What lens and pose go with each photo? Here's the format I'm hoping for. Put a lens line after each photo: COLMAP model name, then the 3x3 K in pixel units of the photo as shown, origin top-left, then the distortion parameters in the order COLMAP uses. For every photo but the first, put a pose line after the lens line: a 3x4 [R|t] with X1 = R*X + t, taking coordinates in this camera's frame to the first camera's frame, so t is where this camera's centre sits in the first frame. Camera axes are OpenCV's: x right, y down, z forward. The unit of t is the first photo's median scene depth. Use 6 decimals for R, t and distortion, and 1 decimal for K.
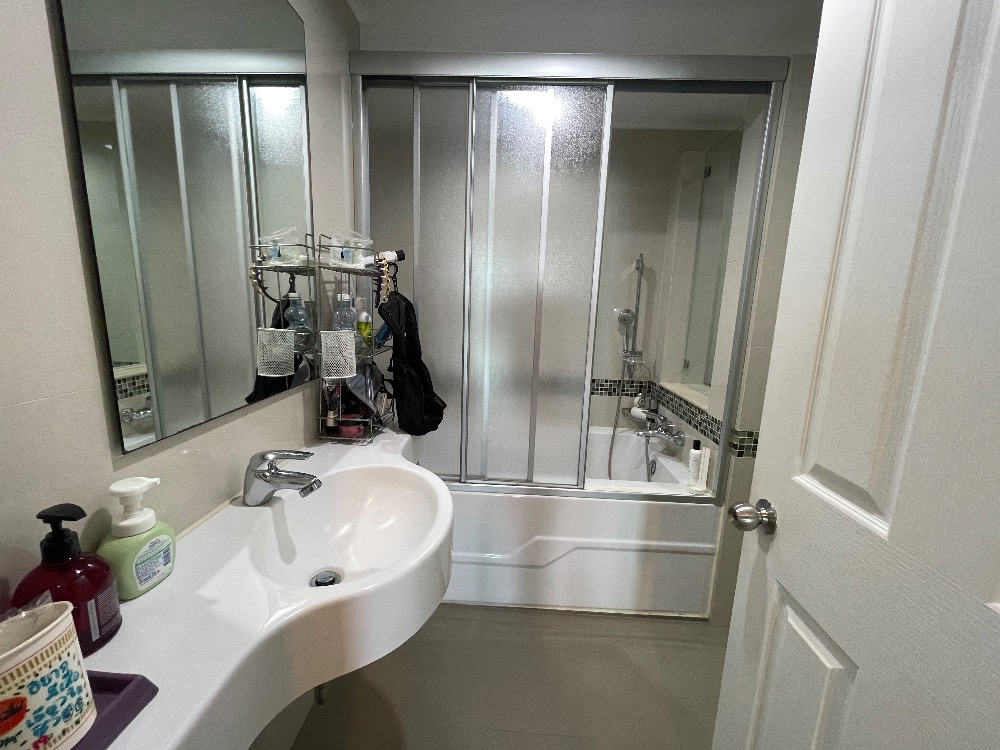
lens RADIAL K [[406.1, 0, 496.0], [0, 406.1, 373.7], [0, 0, 1]] dist [0.000344, 0.000122]
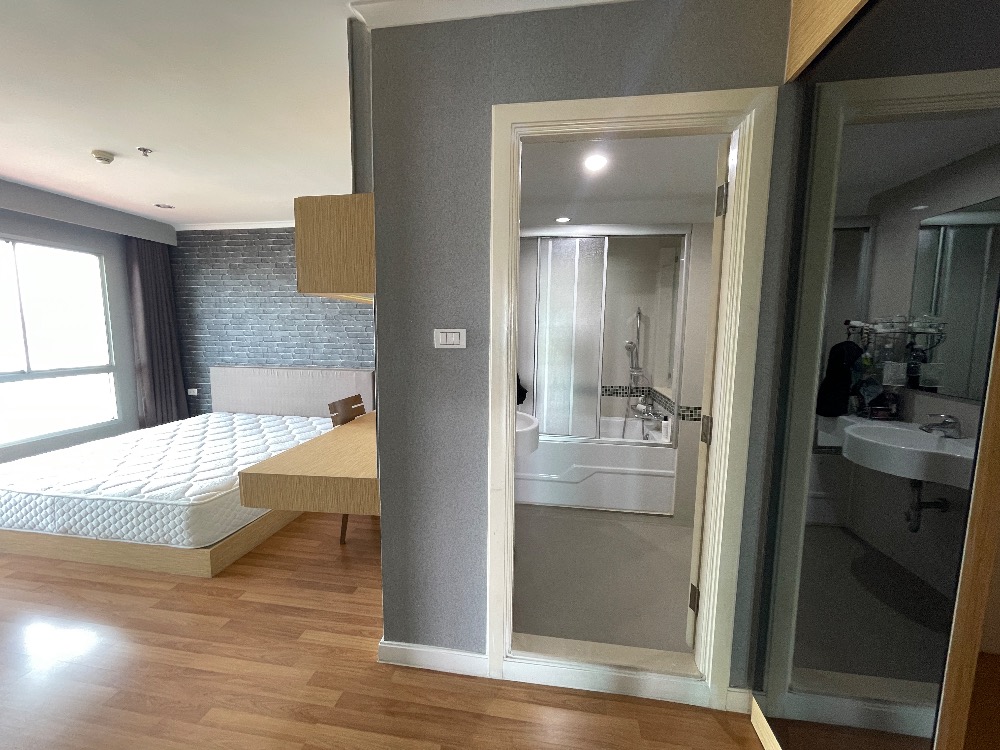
lens RADIAL K [[401.0, 0, 492.5], [0, 401.0, 373.4], [0, 0, 1]] dist [0.000122, 0.000089]
pose [[0.993031, -0.007313, -0.117630, -0.036128], [-0.001081, 0.997466, -0.071138, 0.080274], [0.117852, 0.070770, 0.990506, -0.630676]]
